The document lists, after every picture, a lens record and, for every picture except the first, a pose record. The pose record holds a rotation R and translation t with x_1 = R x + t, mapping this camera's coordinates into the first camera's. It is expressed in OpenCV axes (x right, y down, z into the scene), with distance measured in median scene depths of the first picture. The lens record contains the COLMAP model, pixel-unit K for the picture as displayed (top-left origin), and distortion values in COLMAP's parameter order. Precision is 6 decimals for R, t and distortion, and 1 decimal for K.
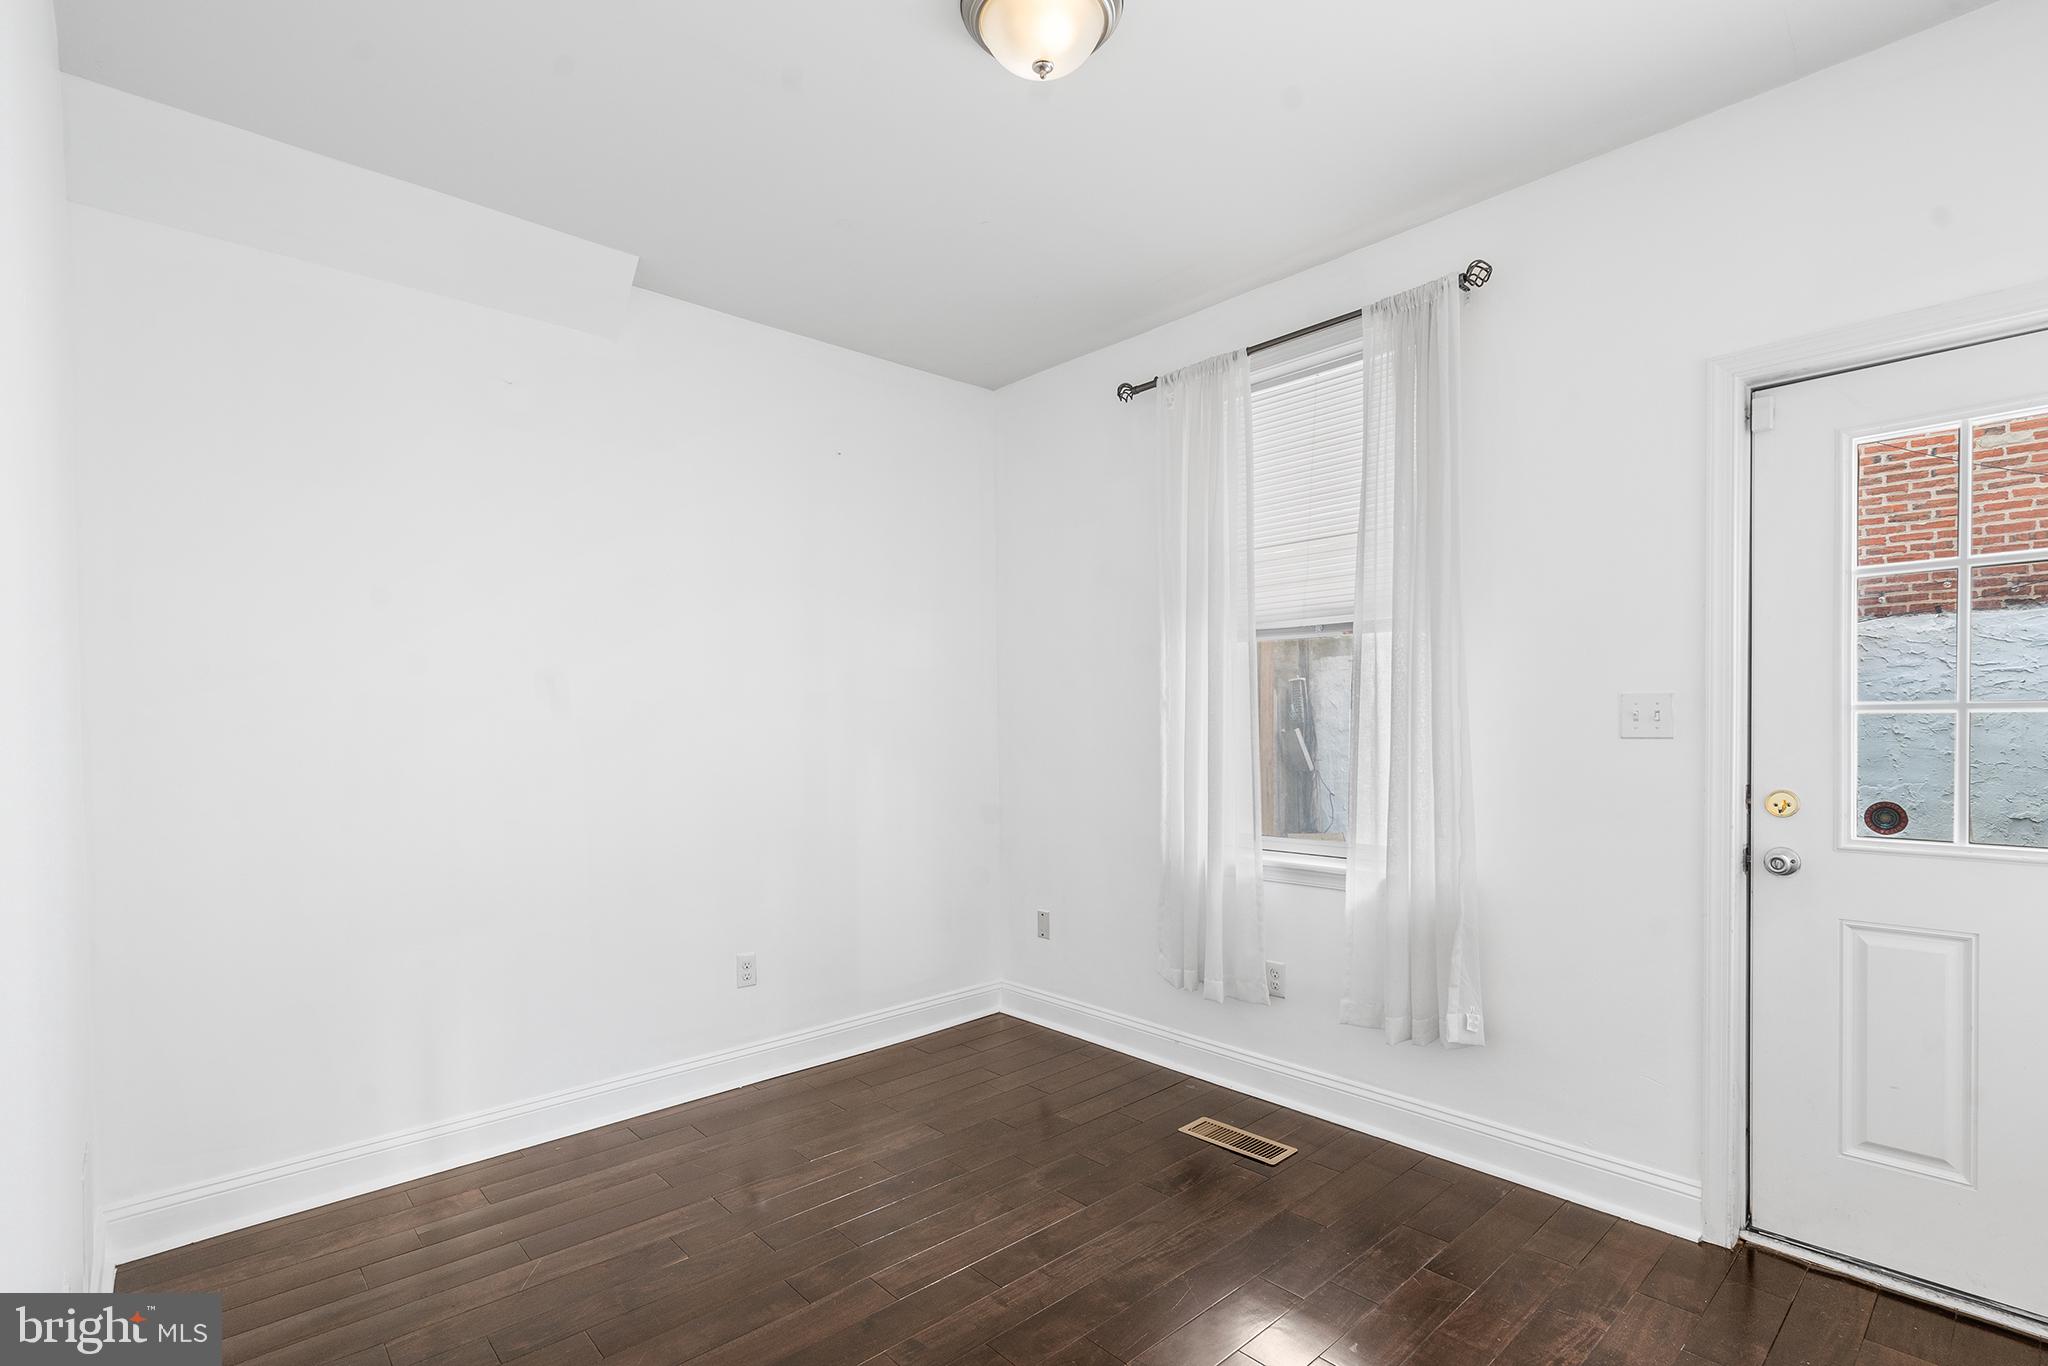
lens RADIAL K [[976.1, 0, 1083.0], [0, 976.1, 740.7], [0, 0, 1]] dist [-0.001458, 0.000084]
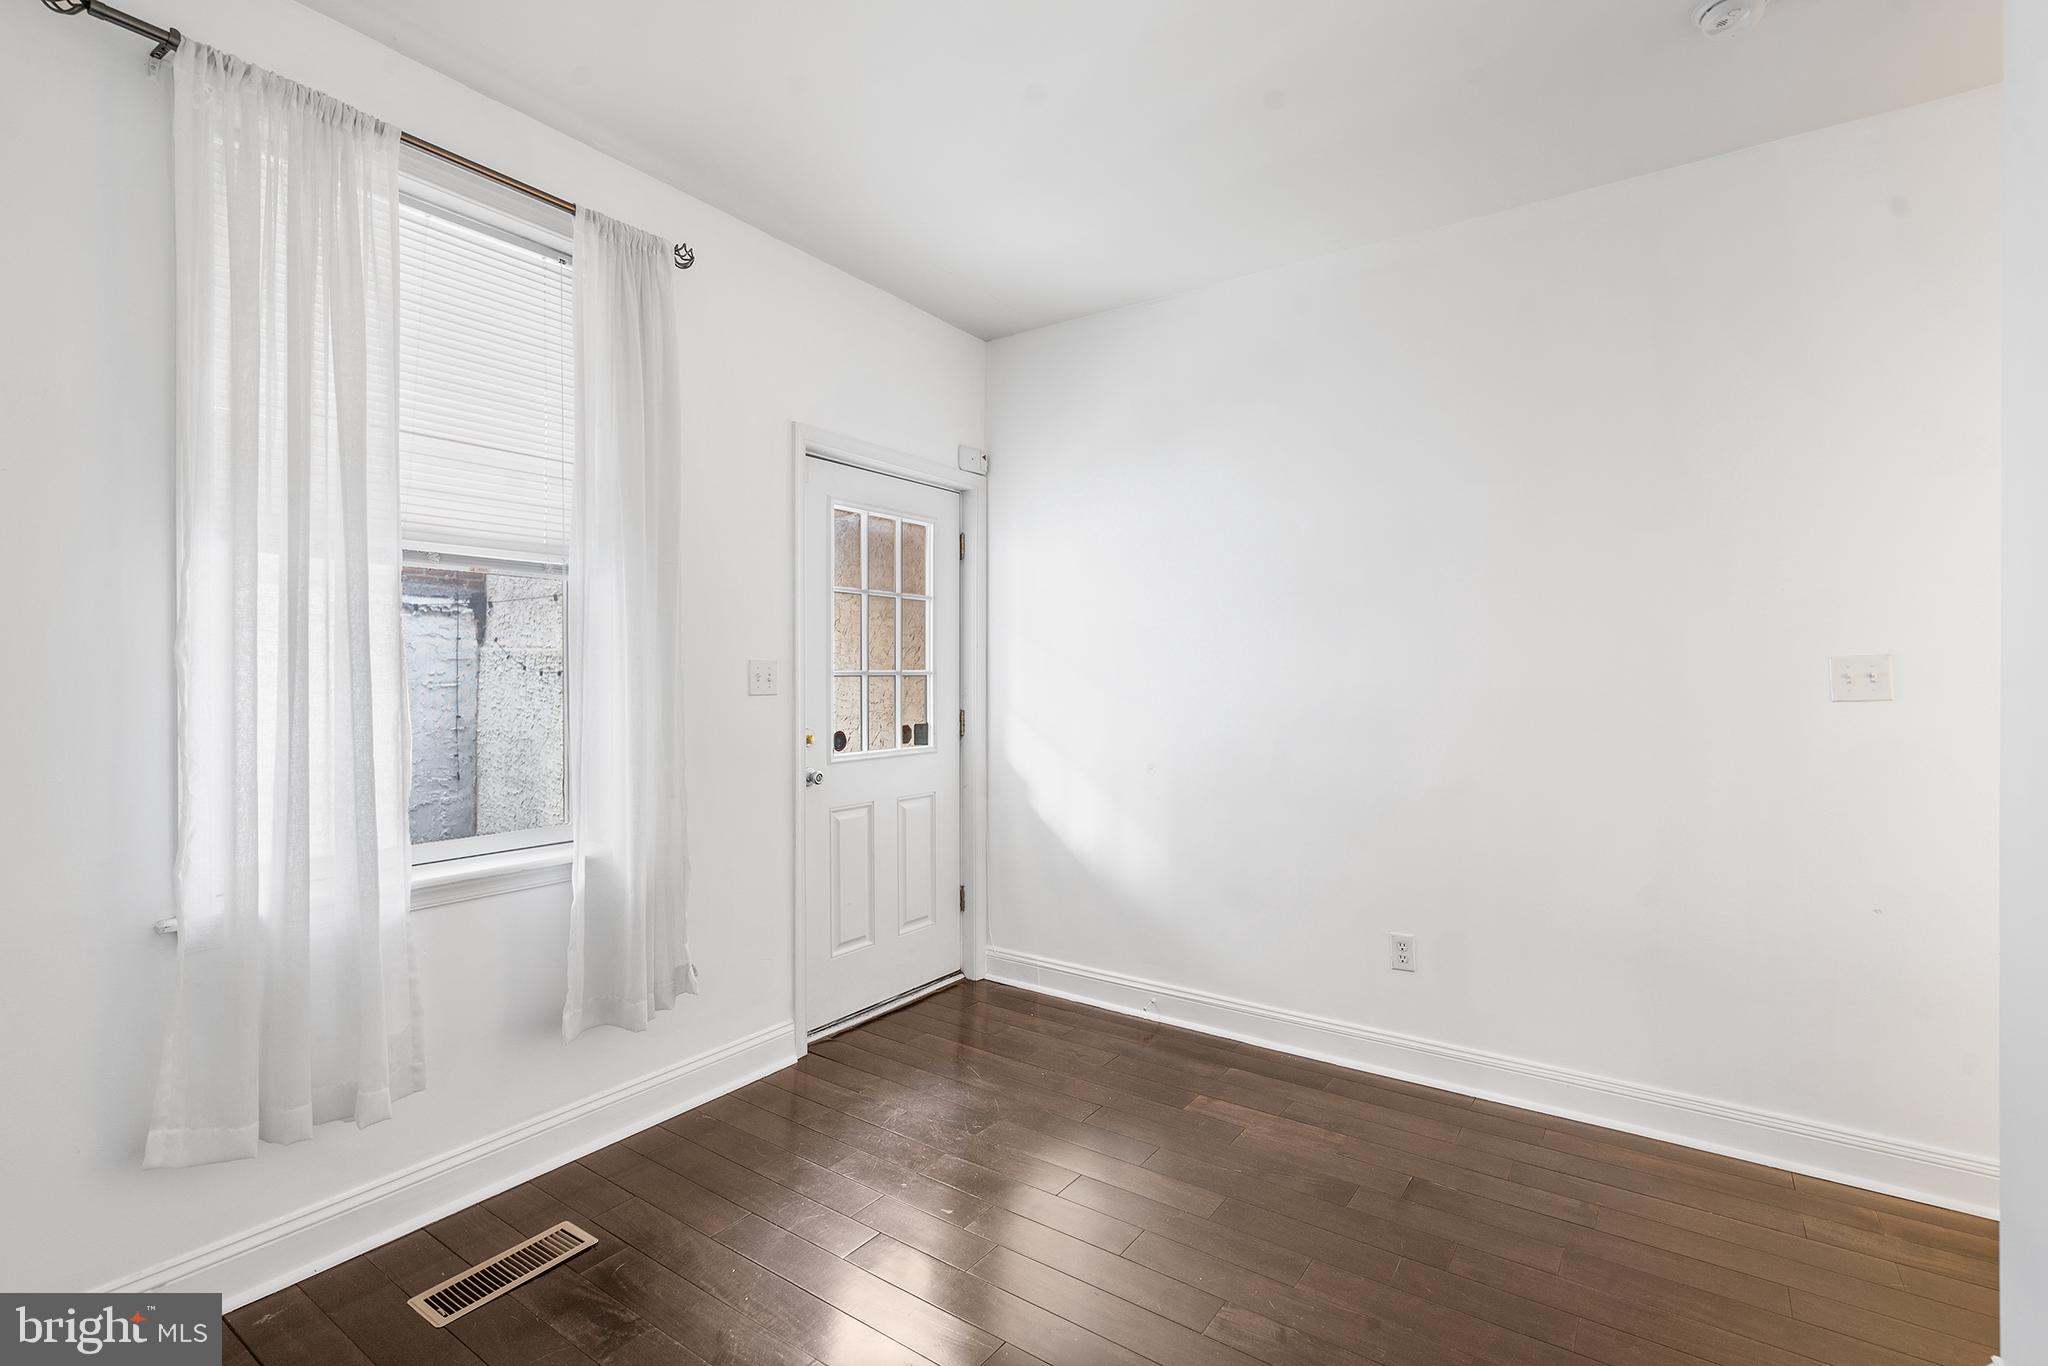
lens RADIAL K [[942.3, 0, 1029.2], [0, 942.3, 673.1], [0, 0, 1]] dist [-0.000416, 0.000869]
pose [[-0.175446, 0.003857, 0.984482, -0.612429], [0.014328, 0.999896, -0.001364, -0.021321], [-0.984385, 0.013866, -0.175483, 0.758394]]
